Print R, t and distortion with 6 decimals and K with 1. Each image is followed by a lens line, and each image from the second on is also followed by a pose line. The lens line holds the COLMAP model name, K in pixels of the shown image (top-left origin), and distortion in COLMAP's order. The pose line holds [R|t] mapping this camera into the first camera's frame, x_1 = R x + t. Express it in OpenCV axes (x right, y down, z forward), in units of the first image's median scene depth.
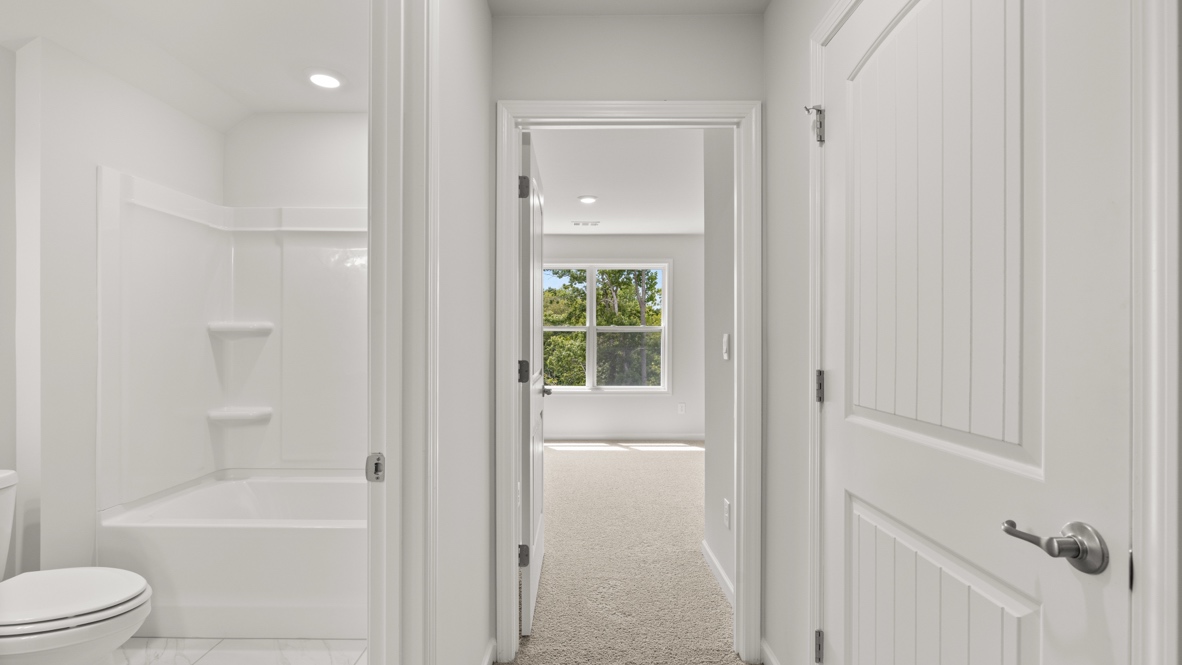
lens RADIAL K [[545.0, 0, 586.5], [0, 545.0, 338.2], [0, 0, 1]] dist [-0.001363, 0.000083]
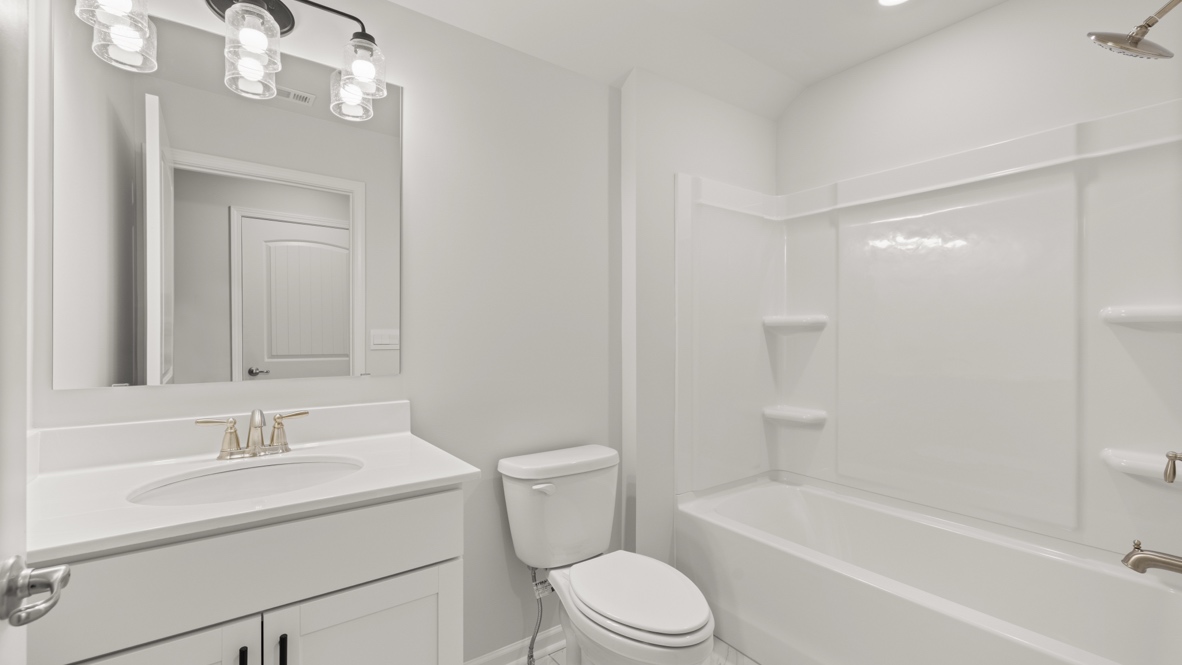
lens RADIAL K [[505.5, 0, 588.3], [0, 505.5, 332.2], [0, 0, 1]] dist [-0.001464, -0.000002]
pose [[0.601278, -0.003495, -0.799032, -0.159938], [0.001157, 0.999993, -0.003504, 0.000686], [0.799039, 0.001182, 0.601278, 0.206416]]
